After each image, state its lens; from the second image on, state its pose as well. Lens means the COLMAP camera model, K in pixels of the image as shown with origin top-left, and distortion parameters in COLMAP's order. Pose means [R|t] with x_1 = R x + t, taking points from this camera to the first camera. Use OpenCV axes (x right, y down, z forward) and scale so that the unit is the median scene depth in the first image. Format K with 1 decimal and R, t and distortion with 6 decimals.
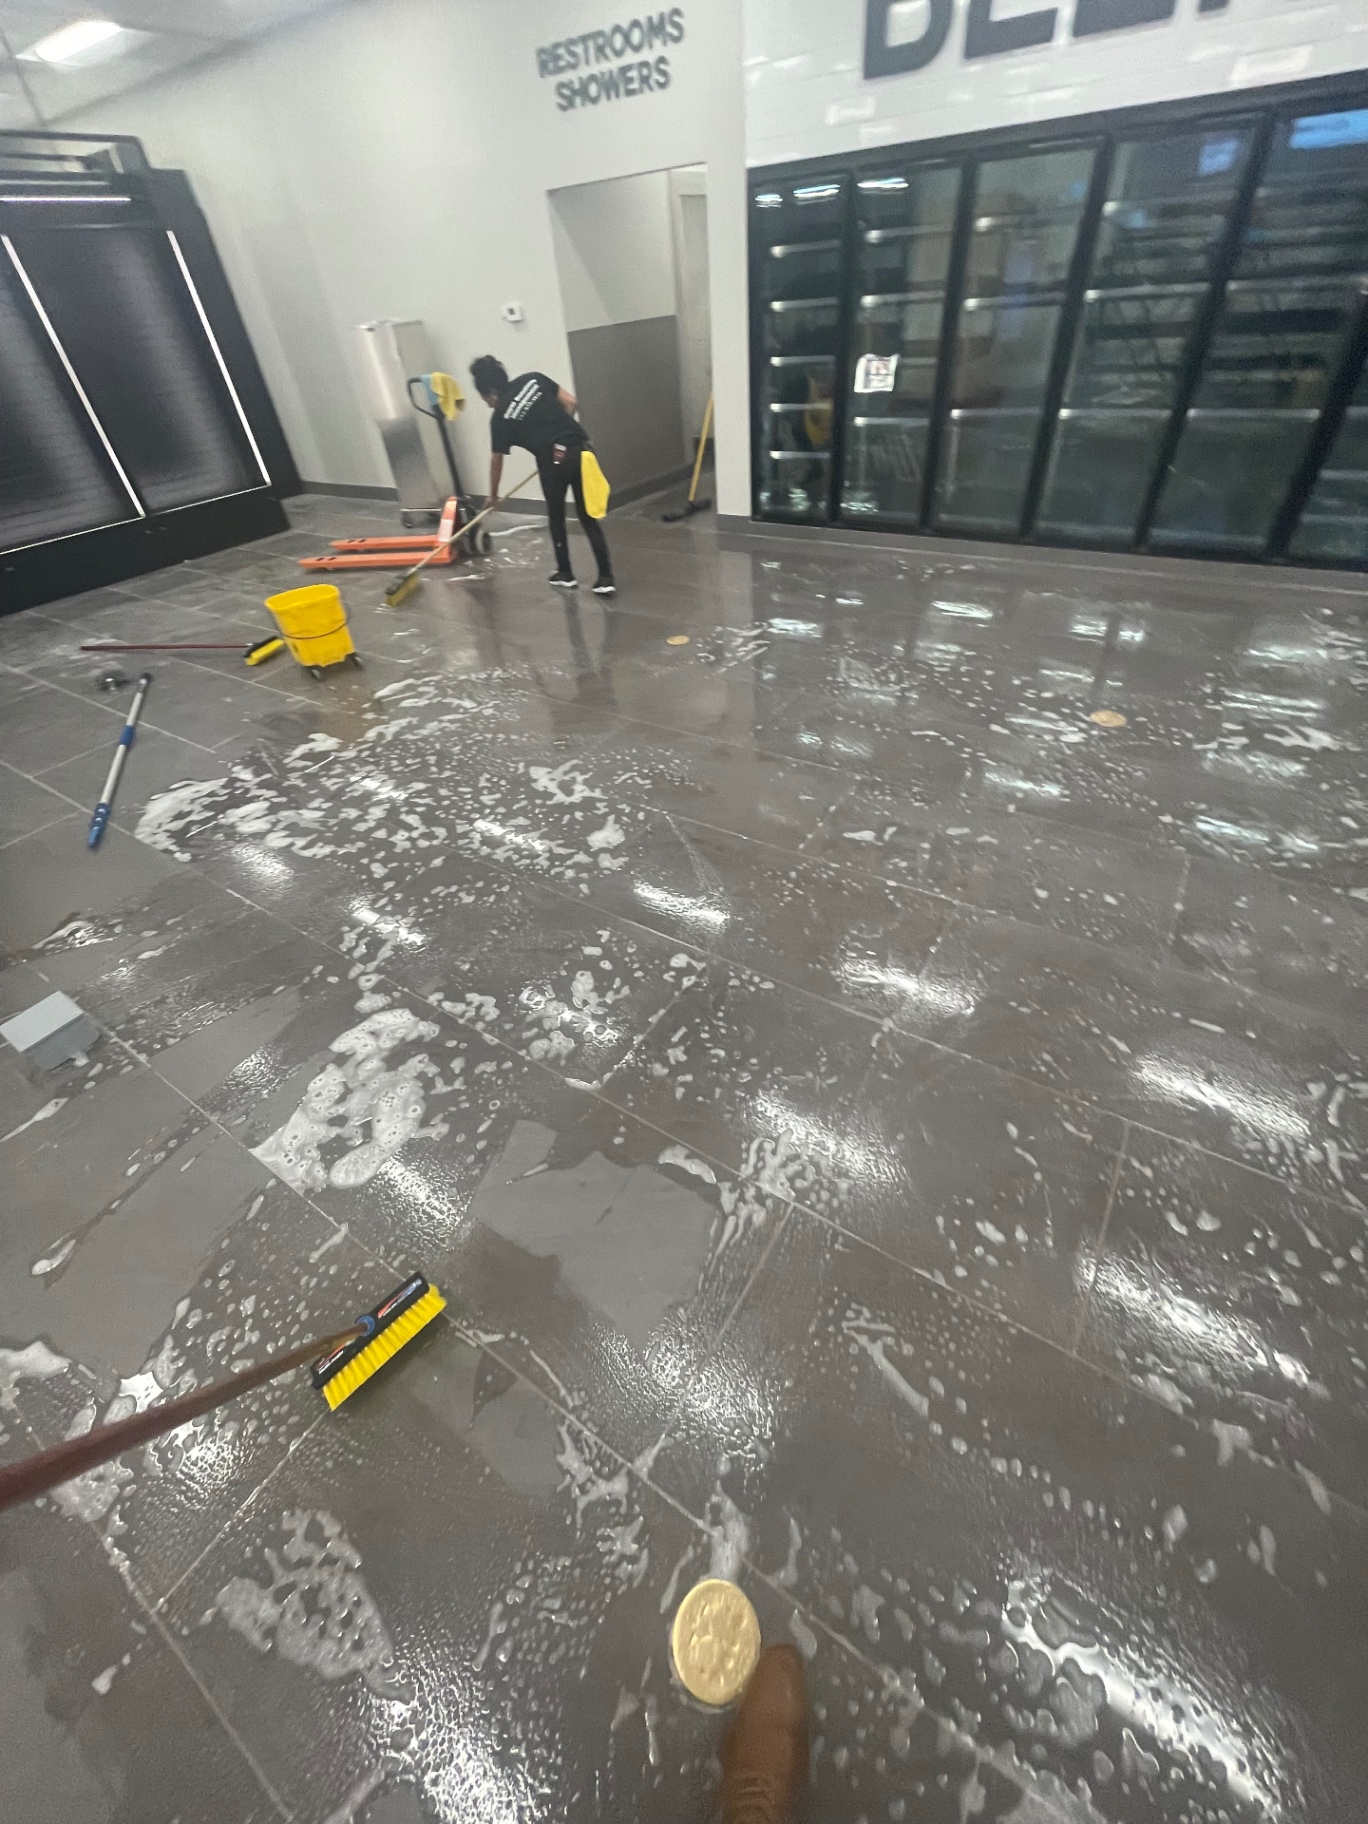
lens RADIAL K [[721.6, 0, 681.9], [0, 721.6, 913.0], [0, 0, 1]] dist [-0.007916, 0.001648]
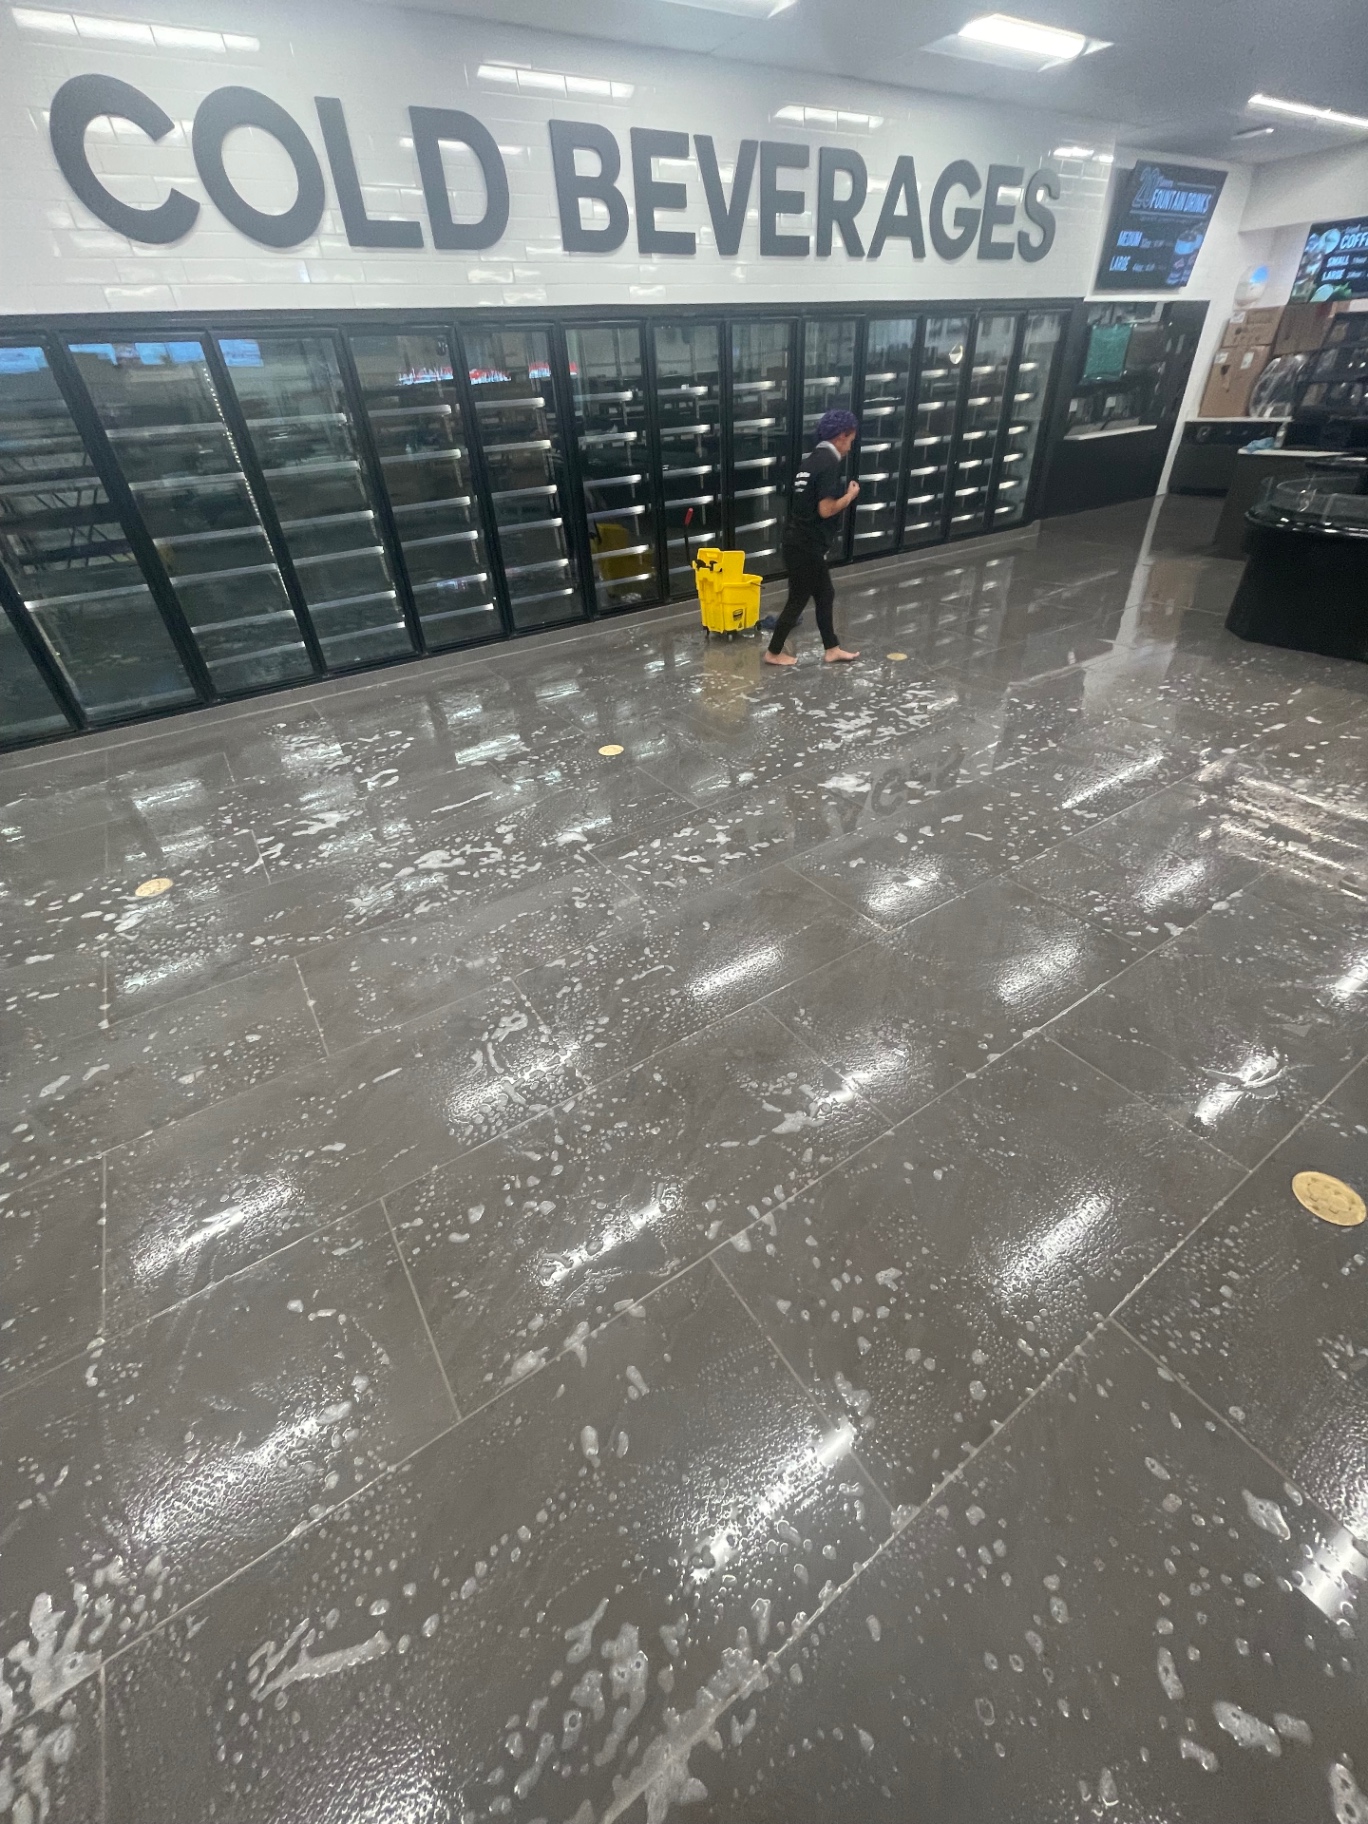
lens RADIAL K [[721.6, 0, 691.8], [0, 721.6, 915.7], [0, 0, 1]] dist [-0.007916, 0.001648]
pose [[0.400901, -0.503816, 0.765146, 0.144127], [0.627833, 0.759326, 0.171028, 0.056713], [-0.667161, 0.411818, 0.620727, -0.082760]]
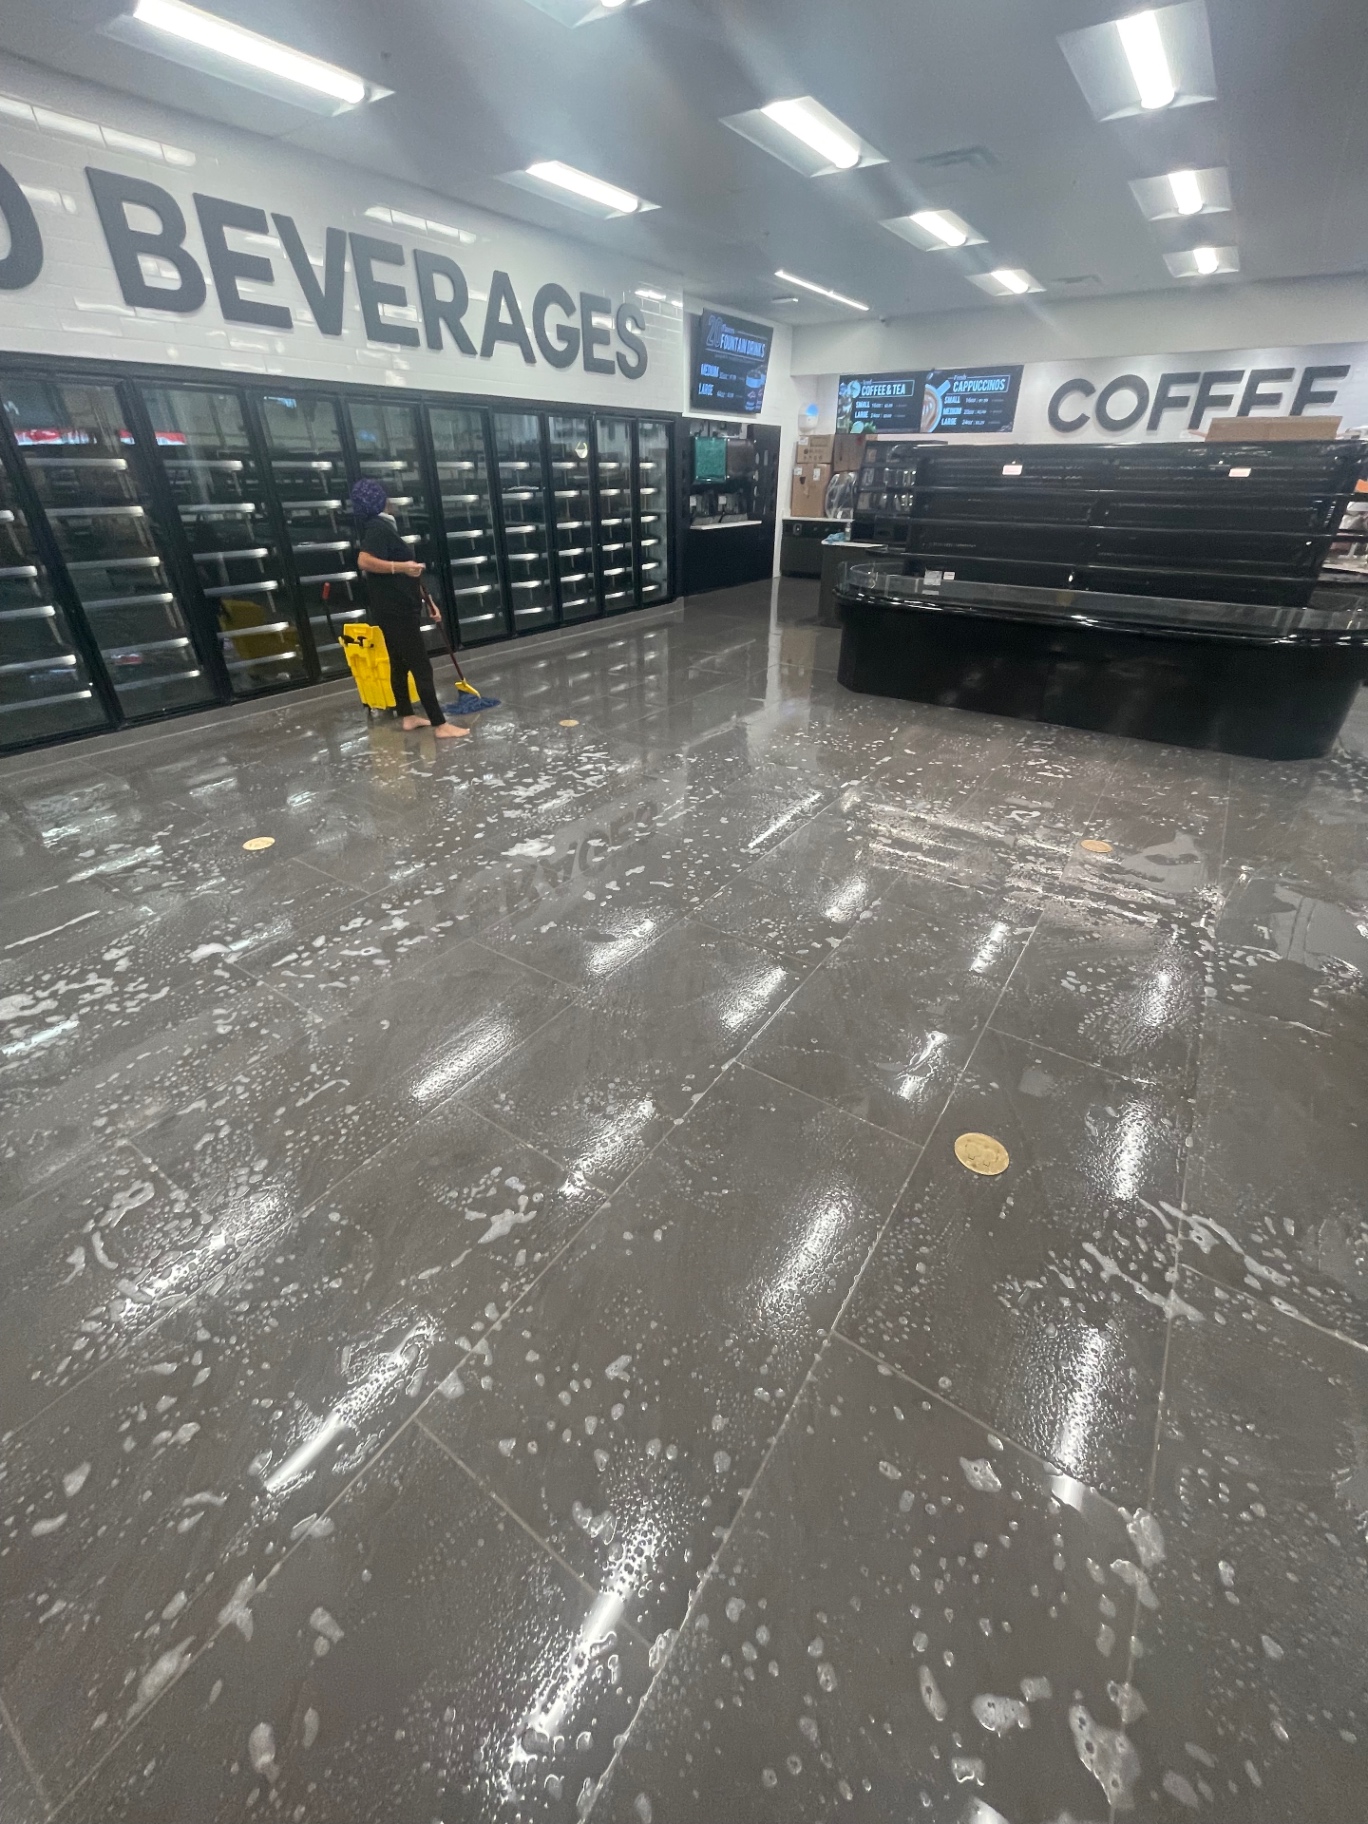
lens RADIAL K [[721.6, 0, 692.1], [0, 721.6, 915.8], [0, 0, 1]] dist [-0.007916, 0.001648]
pose [[0.020700, -0.463546, 0.885831, 0.194706], [0.660853, 0.671206, 0.335792, 0.114584], [-0.750230, 0.578453, 0.320230, -0.114595]]
